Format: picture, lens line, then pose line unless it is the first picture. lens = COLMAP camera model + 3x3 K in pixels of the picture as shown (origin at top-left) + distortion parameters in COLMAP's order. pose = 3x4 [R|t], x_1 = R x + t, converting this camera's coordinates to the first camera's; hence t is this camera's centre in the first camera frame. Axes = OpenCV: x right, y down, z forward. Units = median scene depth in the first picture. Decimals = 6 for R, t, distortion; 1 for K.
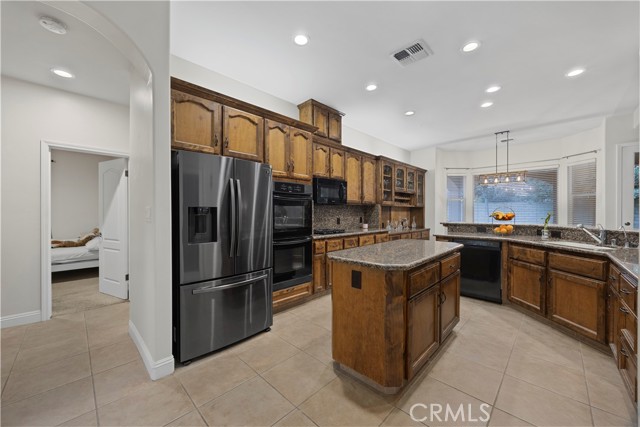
lens RADIAL K [[243.7, 0, 319.2], [0, 243.7, 212.3], [0, 0, 1]] dist [-0.000233, -0.000487]
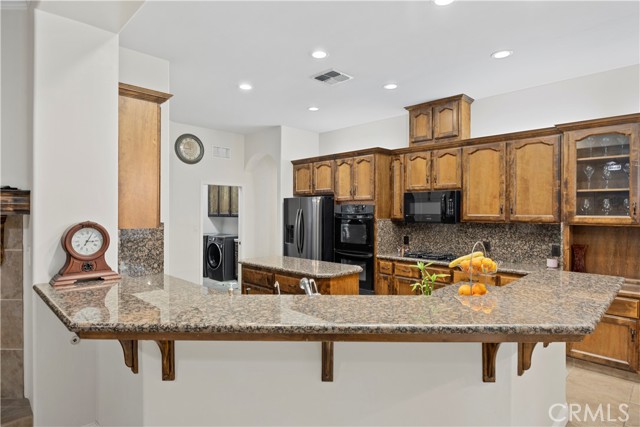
lens RADIAL K [[356.1, 0, 318.0], [0, 356.1, 210.5], [0, 0, 1]] dist [-0.000142, -0.005112]
pose [[-0.017166, -0.004947, -0.999840, 1.417687], [-0.004510, 0.999978, -0.004870, -0.074178], [0.999842, 0.004426, -0.017188, 0.754104]]
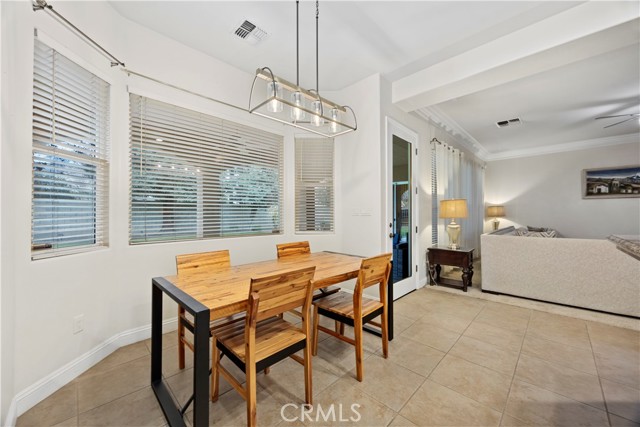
lens RADIAL K [[243.7, 0, 319.4], [0, 243.7, 214.0], [0, 0, 1]] dist [-0.000233, -0.000487]
pose [[0.002654, 0.004272, 0.999987, 0.628545], [0.004419, 0.999981, -0.004283, 0.015636], [-0.999987, 0.004430, 0.002635, 1.506506]]
